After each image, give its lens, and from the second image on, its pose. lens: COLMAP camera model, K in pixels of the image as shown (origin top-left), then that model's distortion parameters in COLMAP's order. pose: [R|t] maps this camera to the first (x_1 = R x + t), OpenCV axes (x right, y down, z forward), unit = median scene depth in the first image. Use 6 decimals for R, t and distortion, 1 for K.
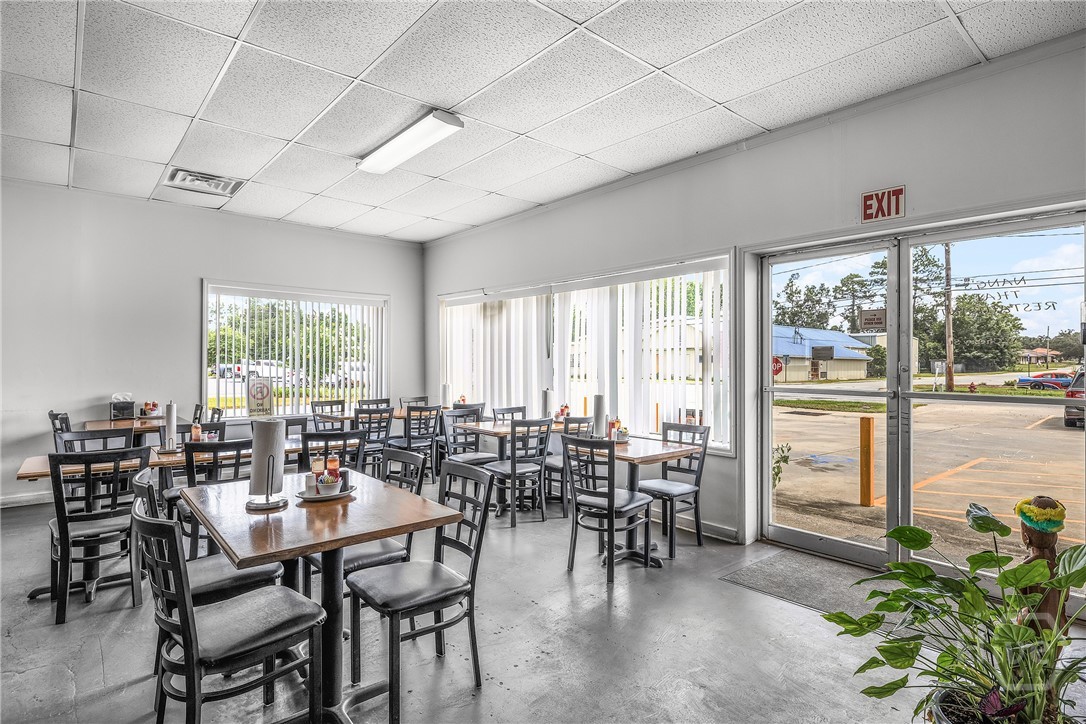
lens RADIAL K [[562.2, 0, 544.8], [0, 562.2, 361.8], [0, 0, 1]] dist [0.001059, 0.000725]
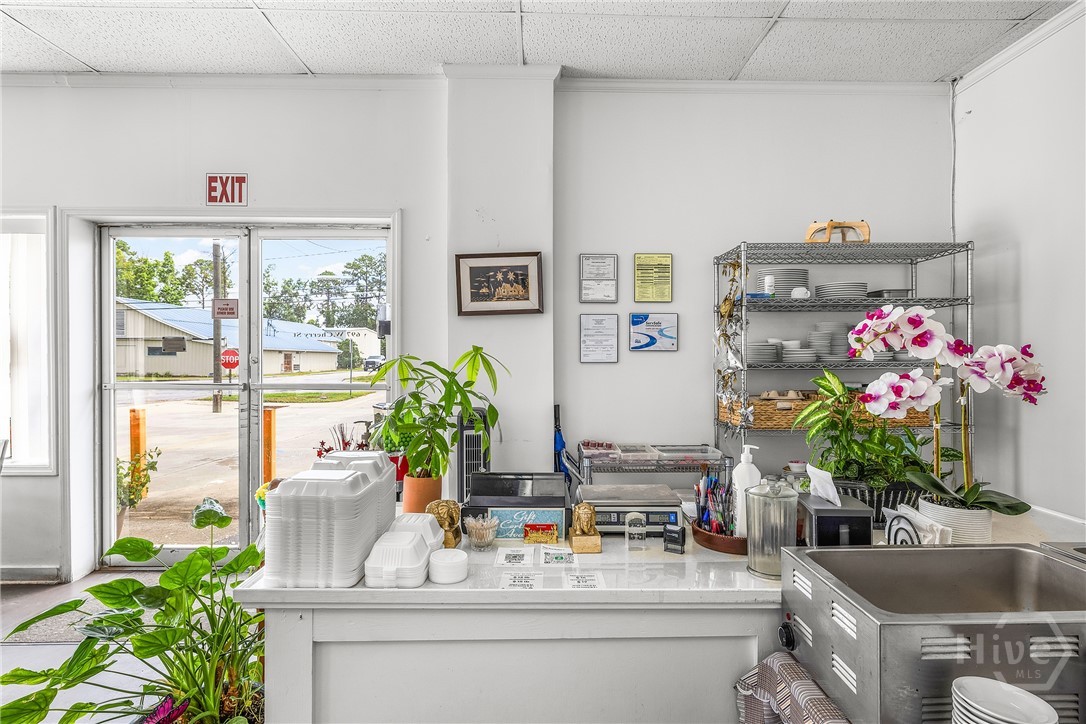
lens RADIAL K [[562.2, 0, 549.2], [0, 562.2, 364.5], [0, 0, 1]] dist [0.001059, 0.000725]
pose [[0.647712, -0.014990, 0.761737, 0.184126], [0.001432, 0.999829, 0.018457, 0.001733], [-0.761884, -0.010863, 0.647623, -0.035074]]
